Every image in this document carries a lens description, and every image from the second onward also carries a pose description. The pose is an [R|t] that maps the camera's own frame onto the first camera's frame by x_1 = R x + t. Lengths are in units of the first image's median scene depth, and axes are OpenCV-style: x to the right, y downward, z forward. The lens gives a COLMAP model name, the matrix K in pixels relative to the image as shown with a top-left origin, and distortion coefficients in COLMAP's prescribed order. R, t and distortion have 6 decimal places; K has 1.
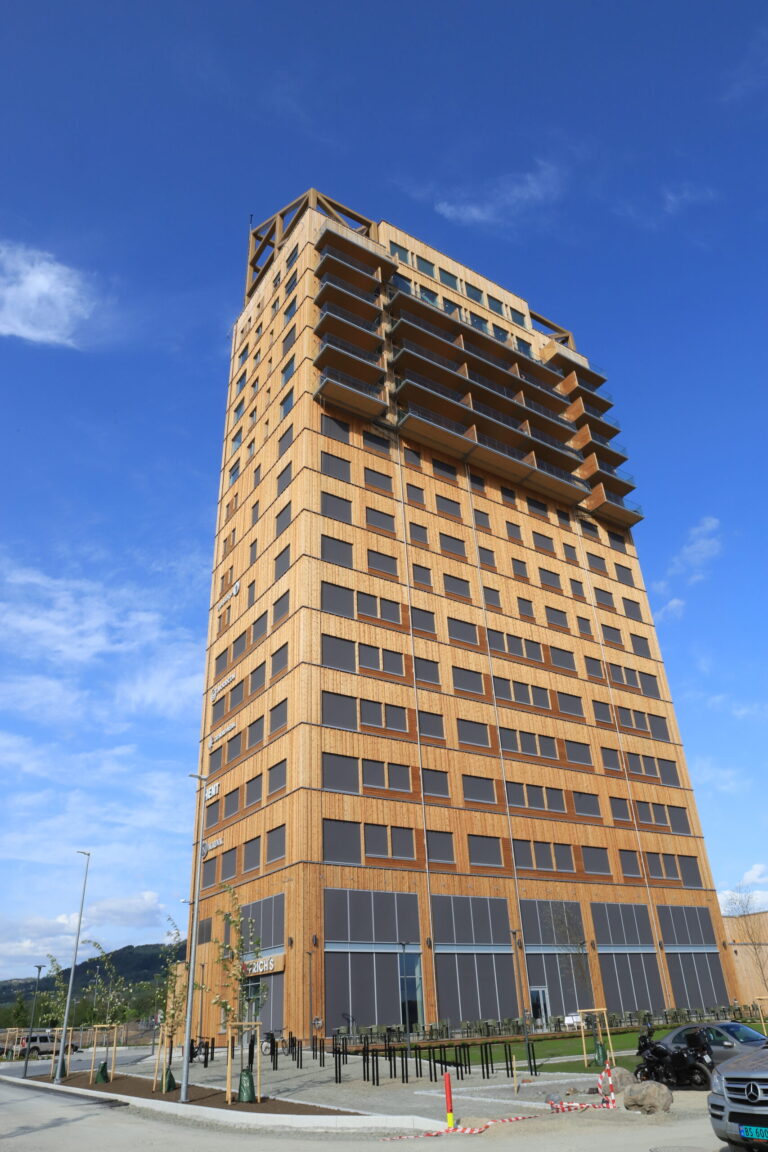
lens RADIAL K [[787.8, 0, 384.0], [0, 787.8, 576.0], [0, 0, 1]] dist [-0.119863, 0.066101]
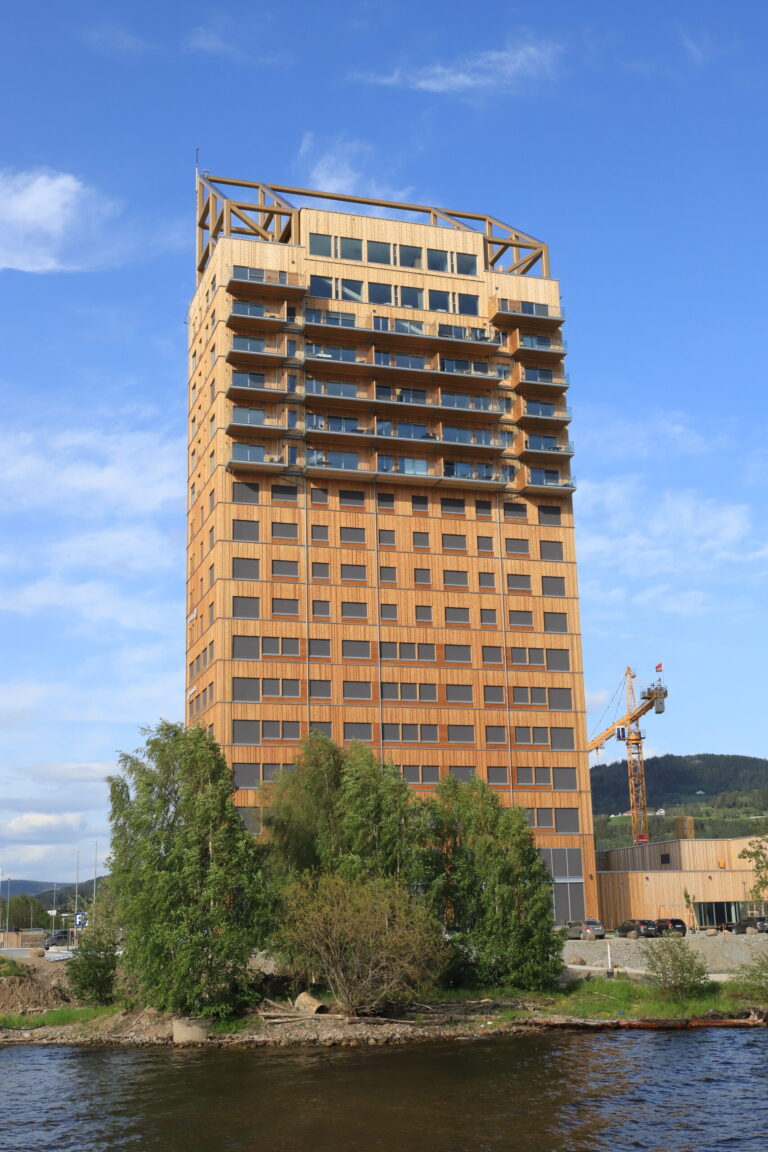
lens RADIAL K [[1423.9, 0, 384.0], [0, 1423.9, 576.0], [0, 0, 1]] dist [-0.023332, -0.009401]
pose [[0.961500, -0.050089, -0.270201, 0.733215], [0.126310, 0.953784, 0.272657, -0.632795], [0.244056, -0.296289, 0.923390, -1.044797]]
